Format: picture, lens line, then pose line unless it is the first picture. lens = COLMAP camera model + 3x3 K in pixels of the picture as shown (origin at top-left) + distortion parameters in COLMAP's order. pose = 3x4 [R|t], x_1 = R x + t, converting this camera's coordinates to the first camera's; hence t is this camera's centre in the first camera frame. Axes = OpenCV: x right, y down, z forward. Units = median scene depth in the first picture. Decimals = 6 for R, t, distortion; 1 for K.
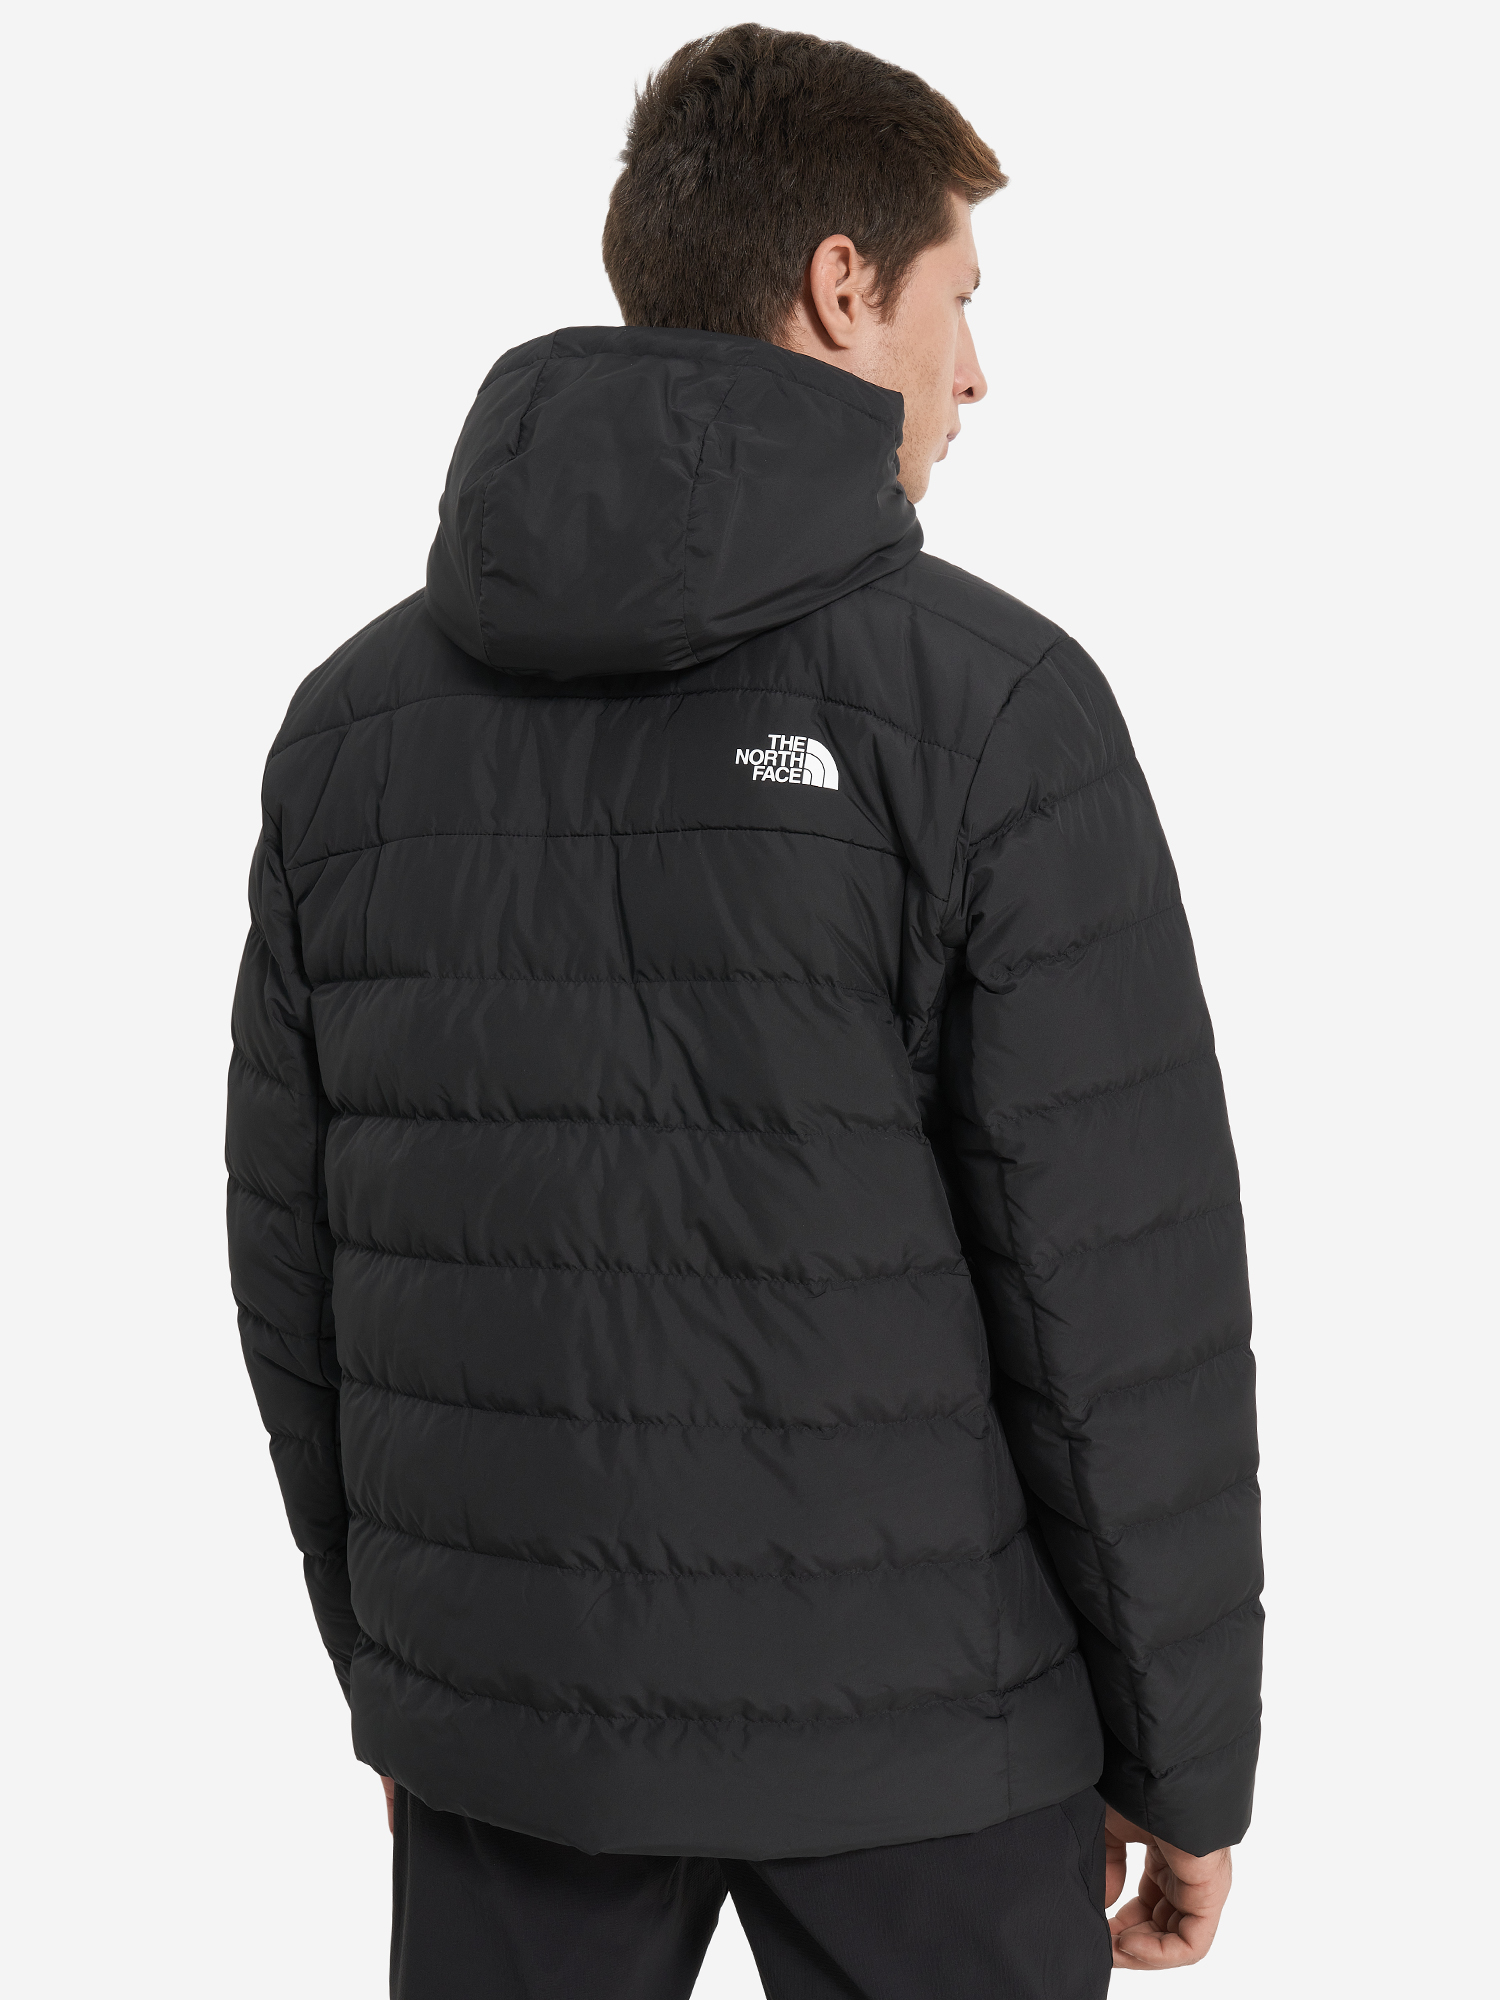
lens RADIAL K [[2674.6, 0, 750.0], [0, 2674.6, 1000.0], [0, 0, 1]] dist [0.023875, 0.012528]
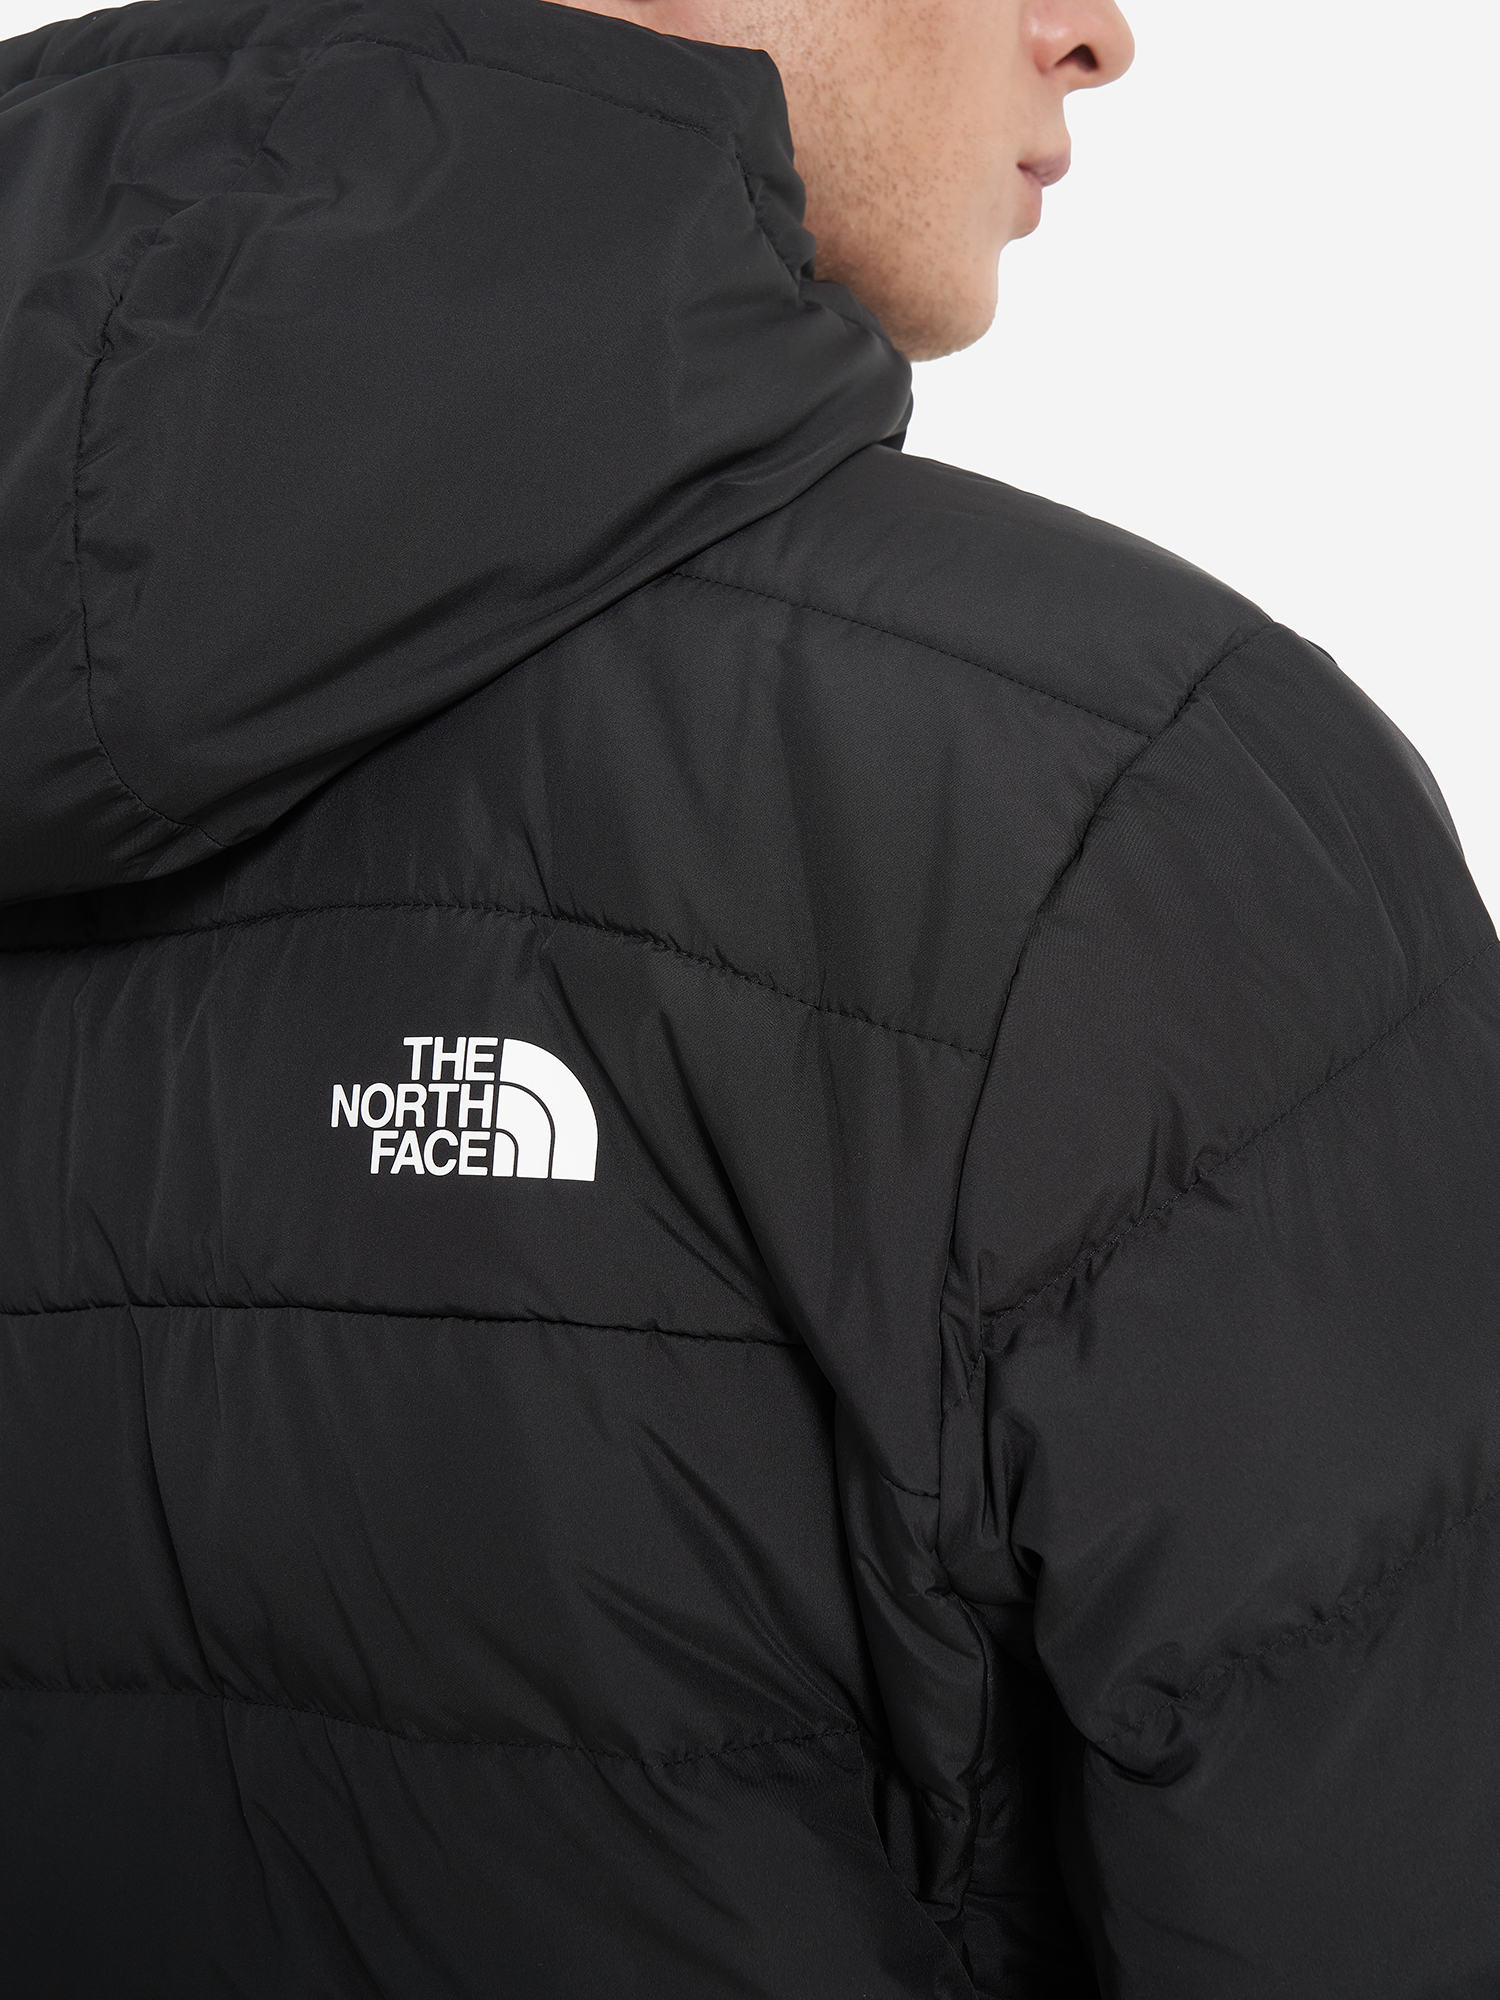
lens RADIAL K [[2339.3, 0, 750.0], [0, 2339.3, 1000.0], [0, 0, 1]] dist [0.217711, -0.000279]
pose [[0.960924, -0.114201, -0.252158, 0.130005], [0.118360, 0.992970, 0.001337, -0.099376], [0.250232, -0.031130, 0.967685, 0.711936]]
